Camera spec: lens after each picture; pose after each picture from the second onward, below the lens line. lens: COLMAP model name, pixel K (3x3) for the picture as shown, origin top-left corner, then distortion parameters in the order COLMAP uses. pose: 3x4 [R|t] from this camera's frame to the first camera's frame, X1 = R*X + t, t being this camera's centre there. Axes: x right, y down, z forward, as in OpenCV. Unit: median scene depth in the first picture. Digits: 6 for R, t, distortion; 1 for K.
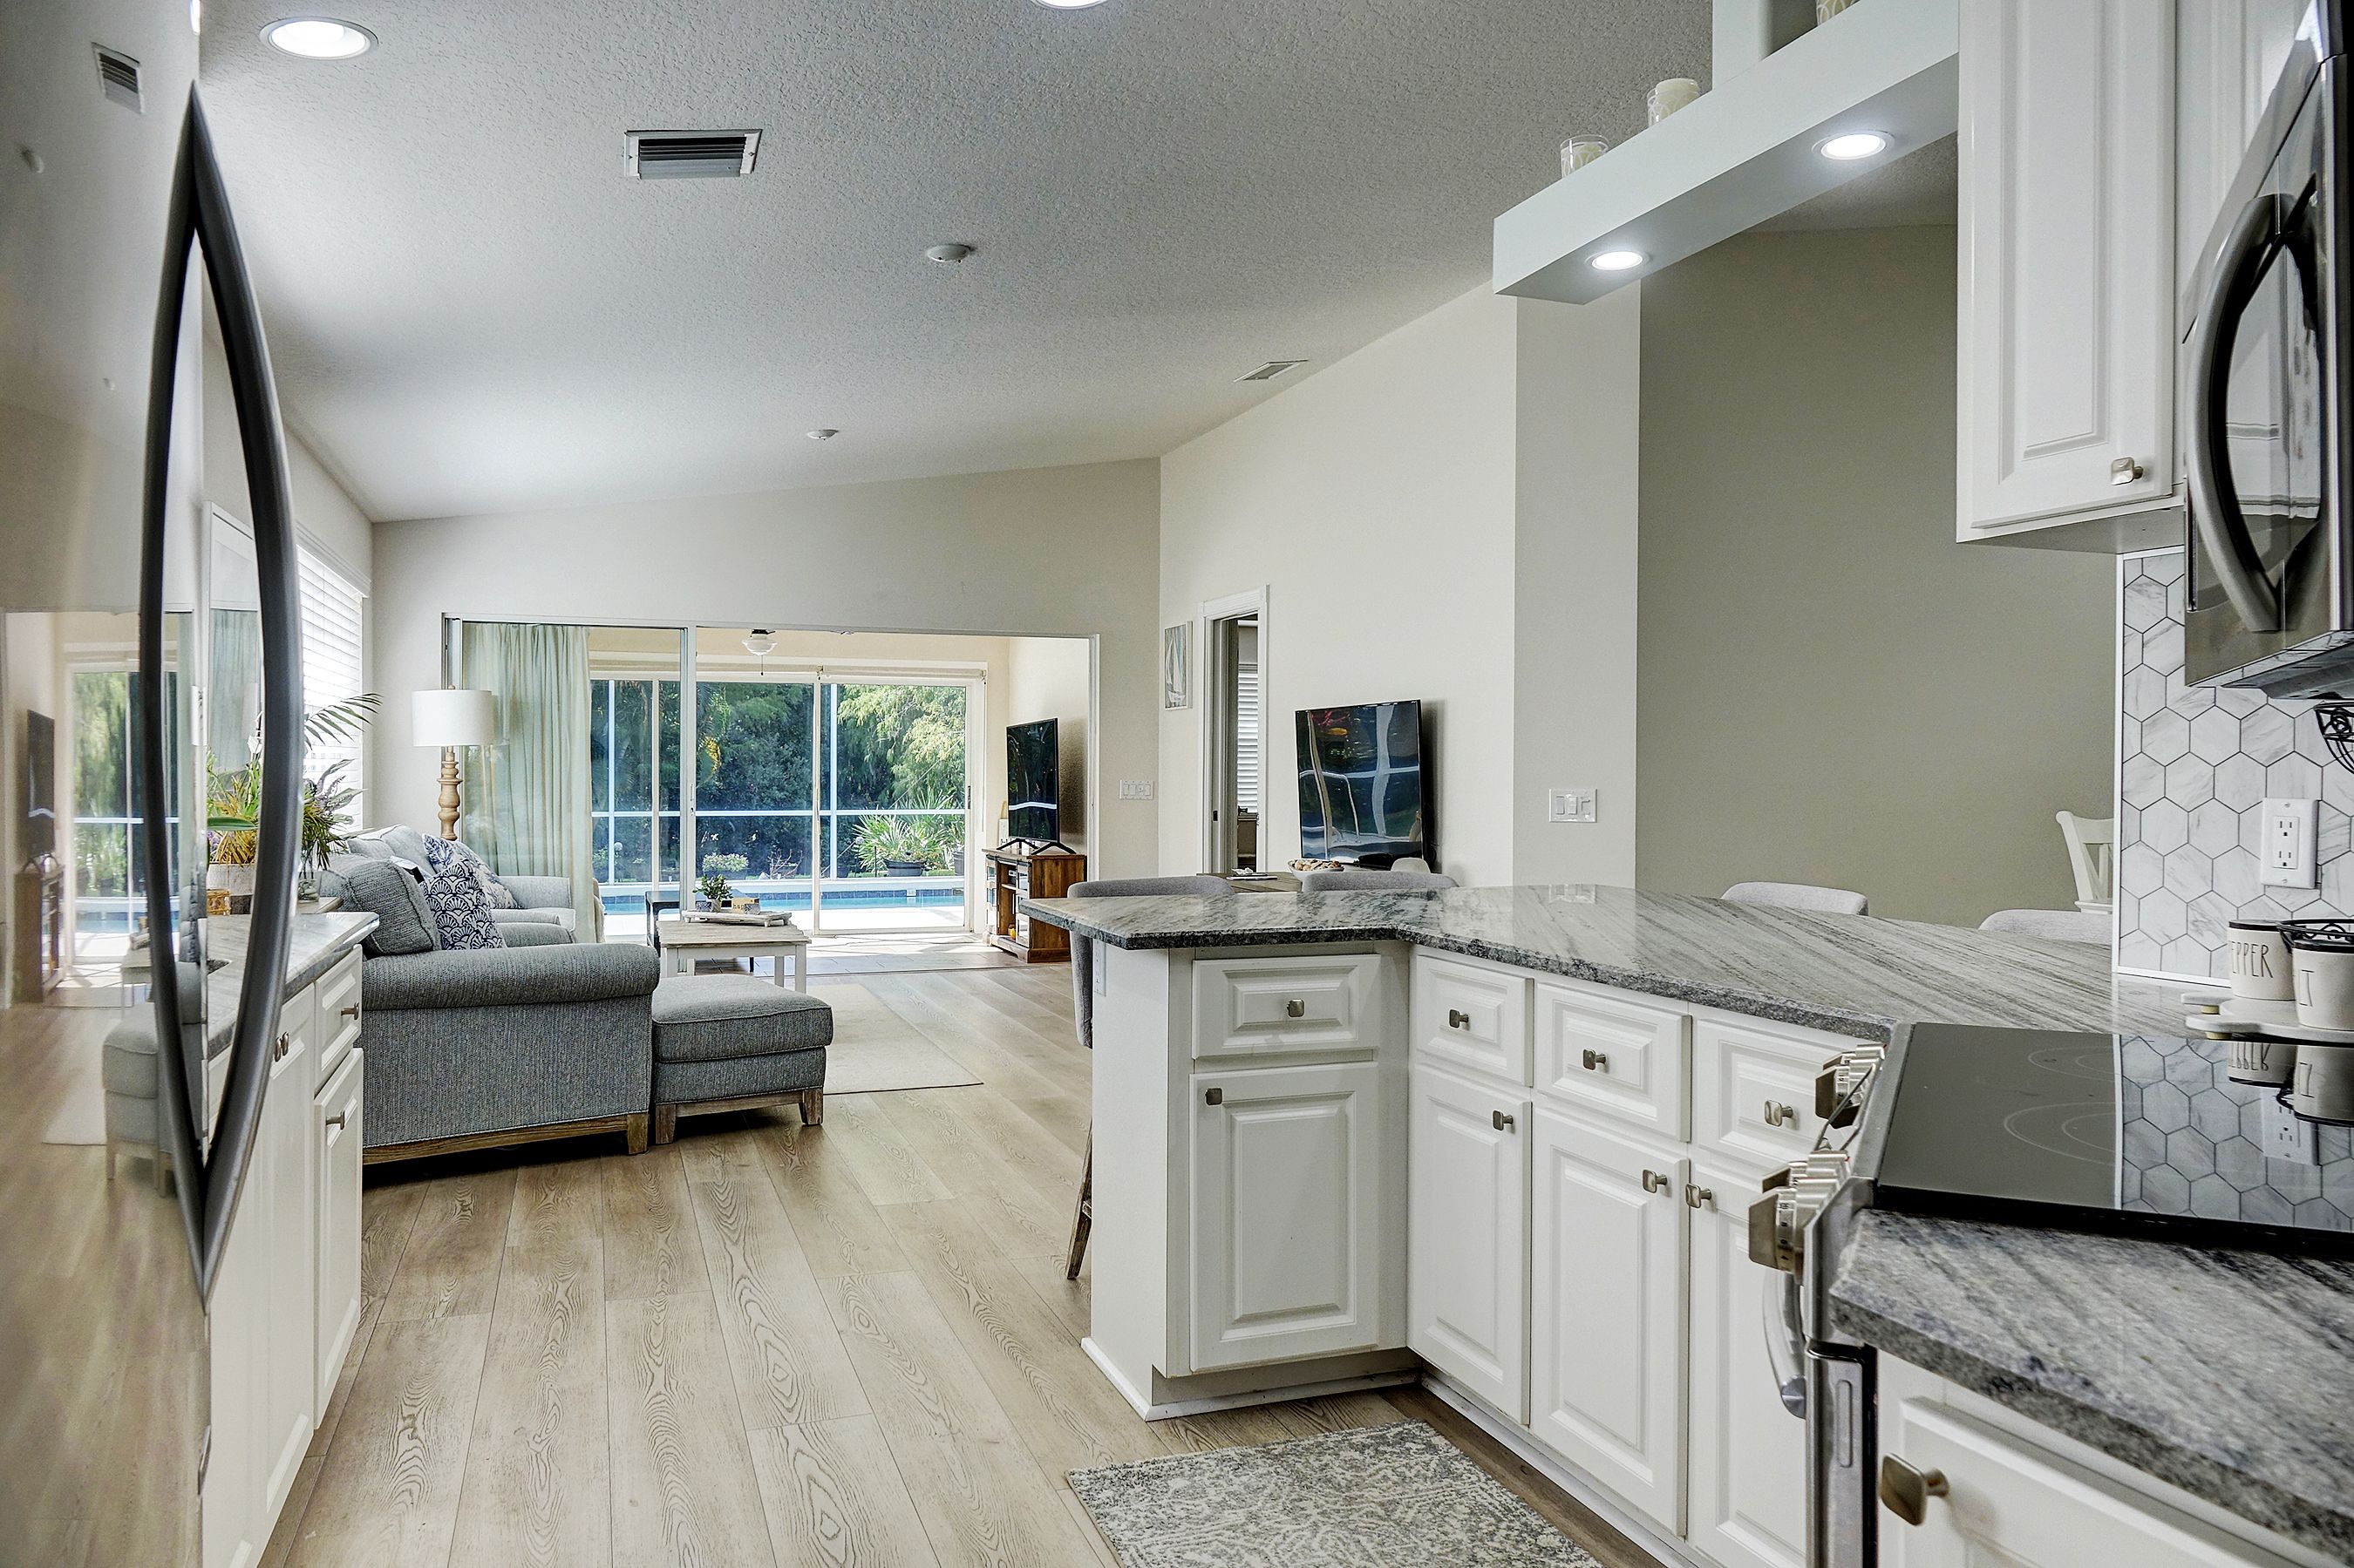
lens RADIAL K [[1639.8, 0, 1173.4], [0, 1639.8, 771.7], [0, 0, 1]] dist [-0.001530, 0.001252]
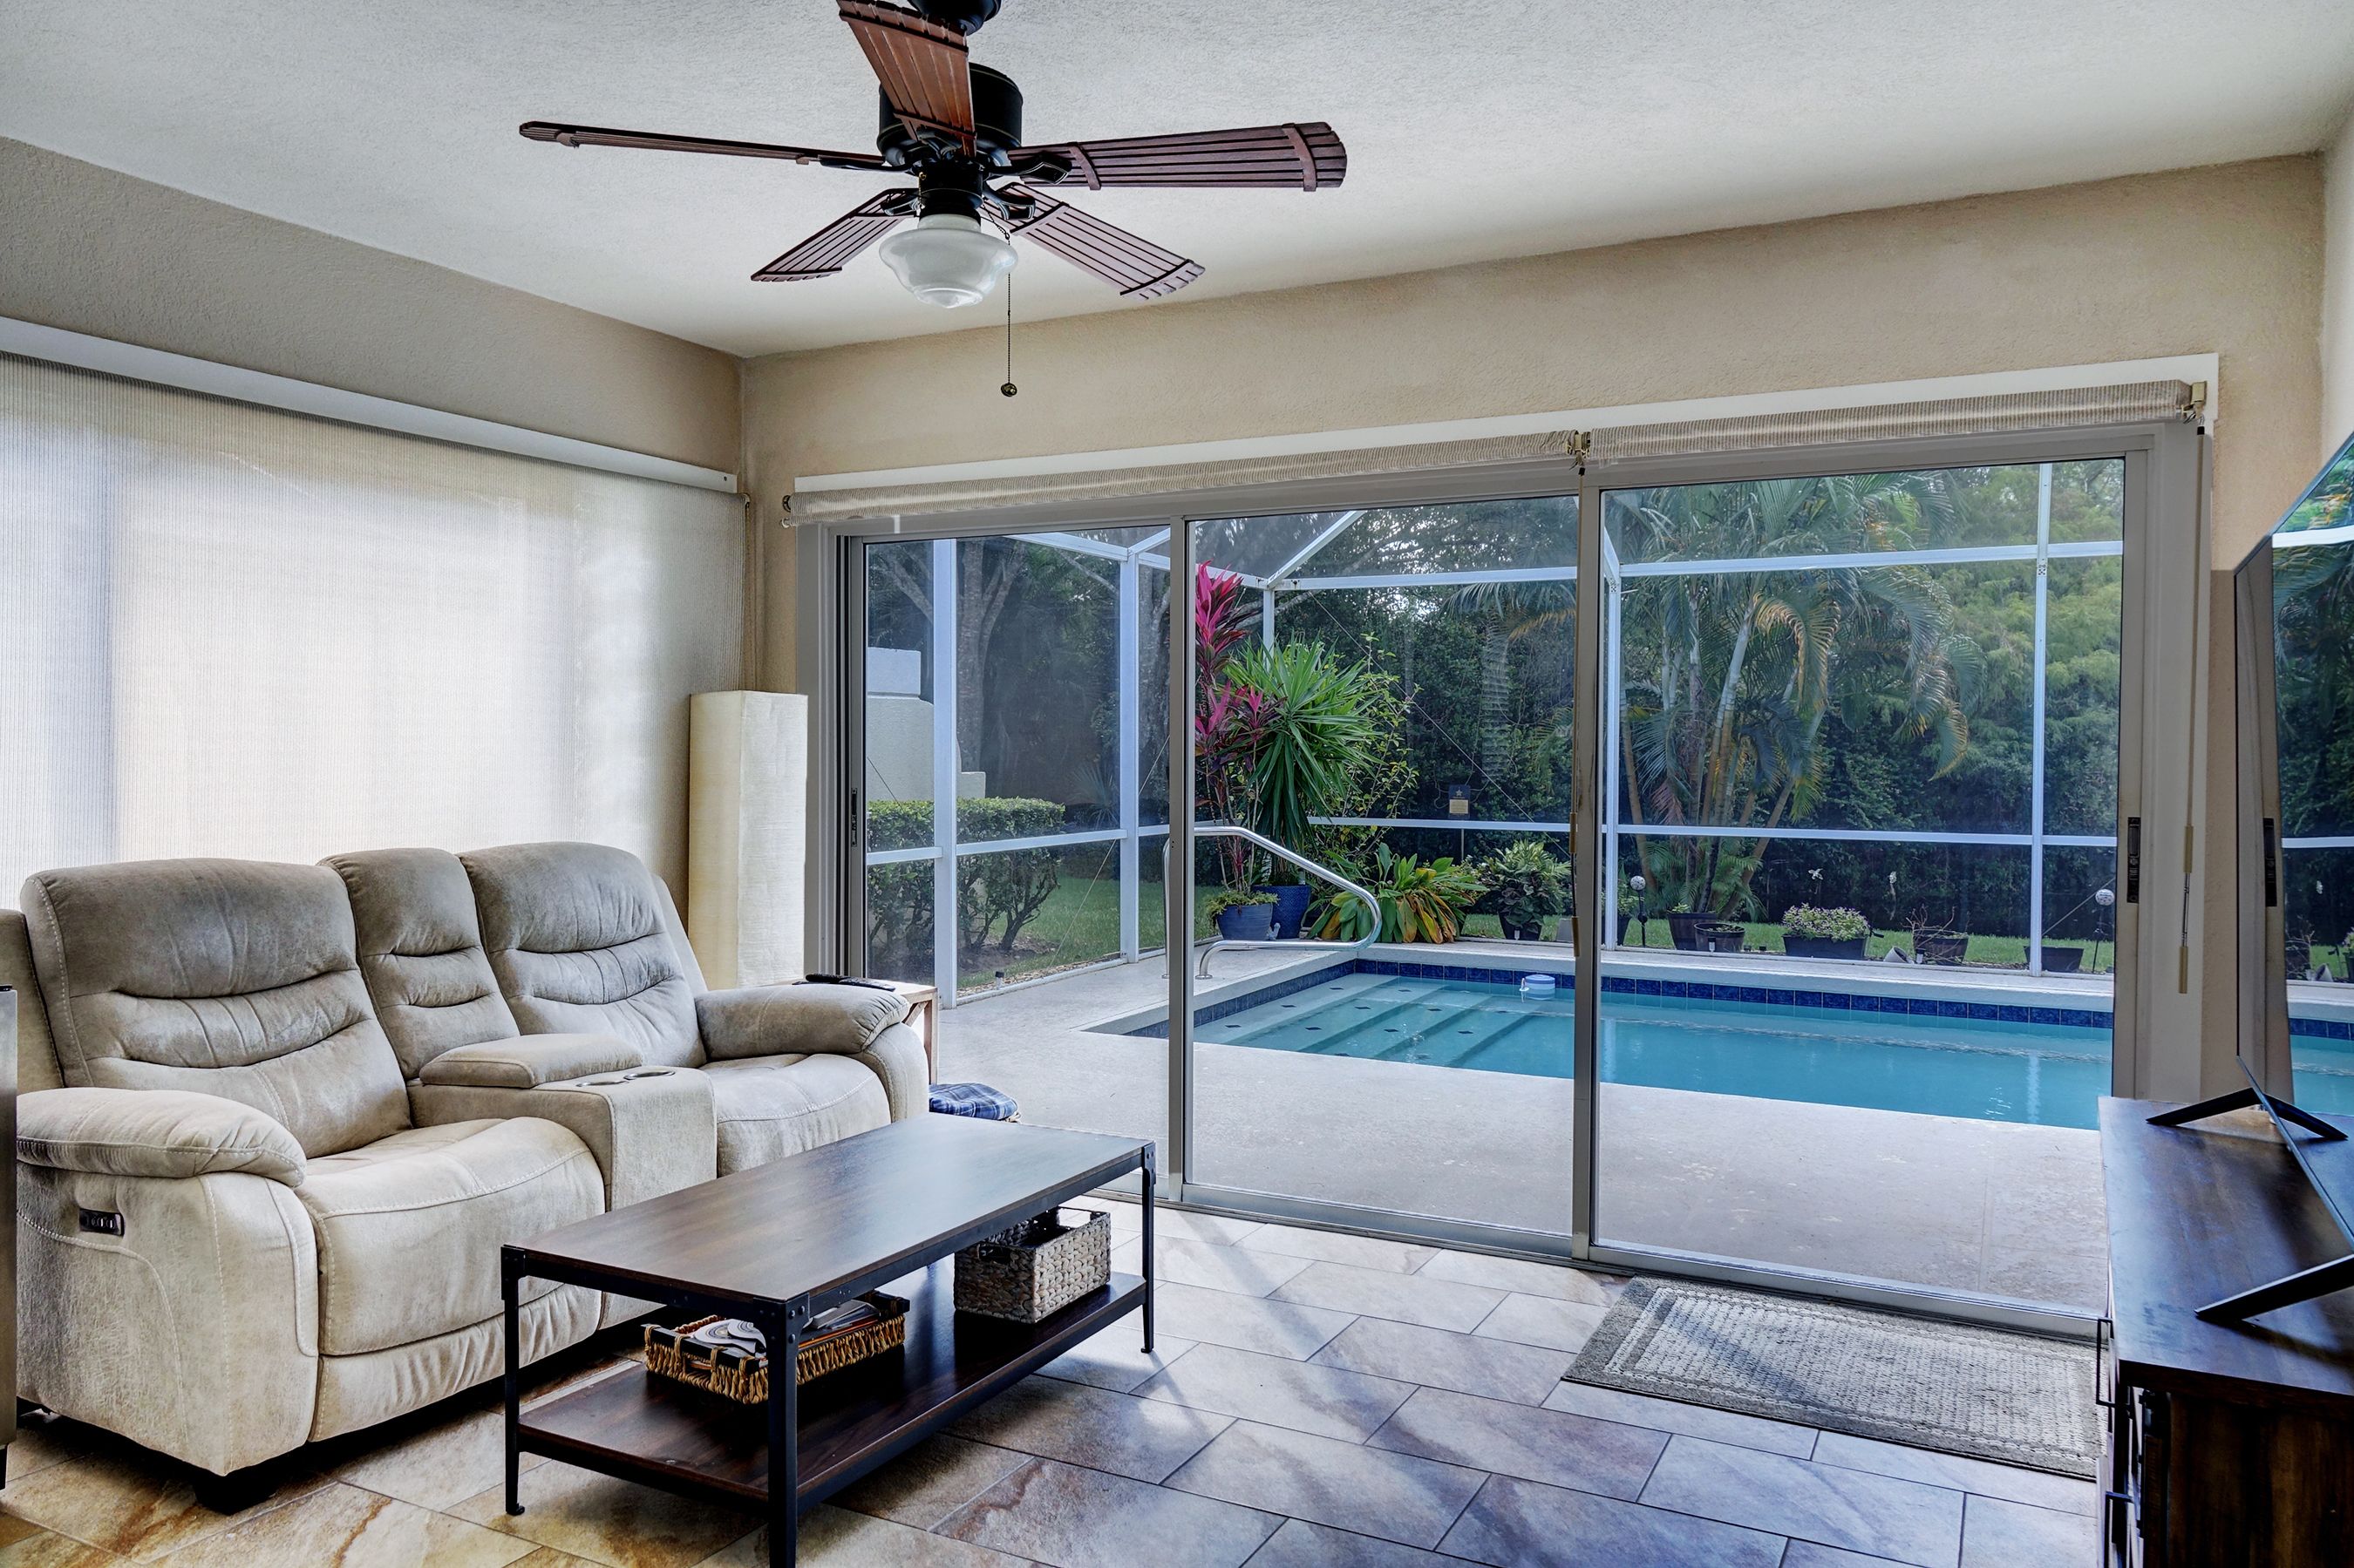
lens RADIAL K [[1639.8, 0, 1173.4], [0, 1639.8, 771.7], [0, 0, 1]] dist [-0.001530, 0.001252]
pose [[0.685953, 0.012246, -0.727543, -0.042345], [-0.003500, 0.999902, 0.013531, -0.002992], [0.727638, -0.006735, 0.685929, 0.819575]]
